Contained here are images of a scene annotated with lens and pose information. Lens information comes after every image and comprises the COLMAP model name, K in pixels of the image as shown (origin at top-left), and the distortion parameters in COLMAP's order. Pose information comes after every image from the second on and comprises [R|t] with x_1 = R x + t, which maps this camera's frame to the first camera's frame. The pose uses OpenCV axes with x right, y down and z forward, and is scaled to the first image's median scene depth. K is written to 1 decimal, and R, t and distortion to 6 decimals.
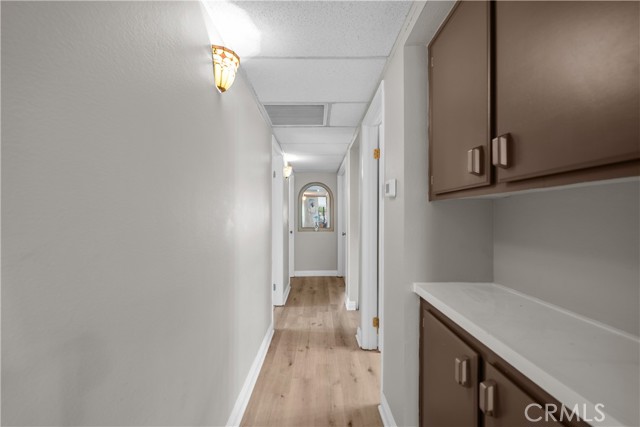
lens RADIAL K [[279.4, 0, 319.4], [0, 279.4, 214.5], [0, 0, 1]] dist [-0.005341, 0.001983]
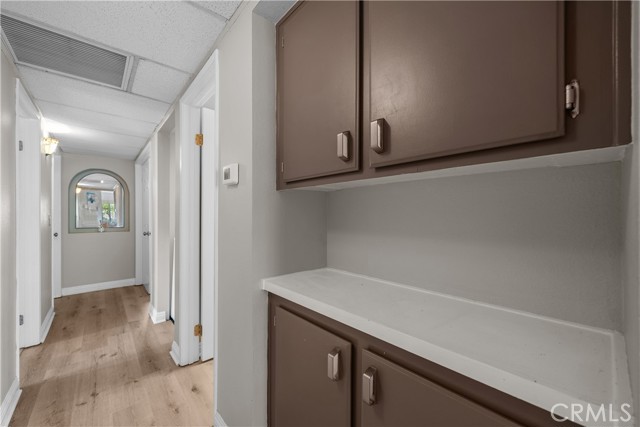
lens RADIAL K [[254.0, 0, 321.1], [0, 254.0, 215.1], [0, 0, 1]] dist [0.000774, -0.000507]
pose [[0.753916, -0.000426, 0.656971, -0.032111], [-0.002507, 0.999991, 0.003525, 0.018171], [-0.656966, -0.004305, 0.753908, 0.138521]]
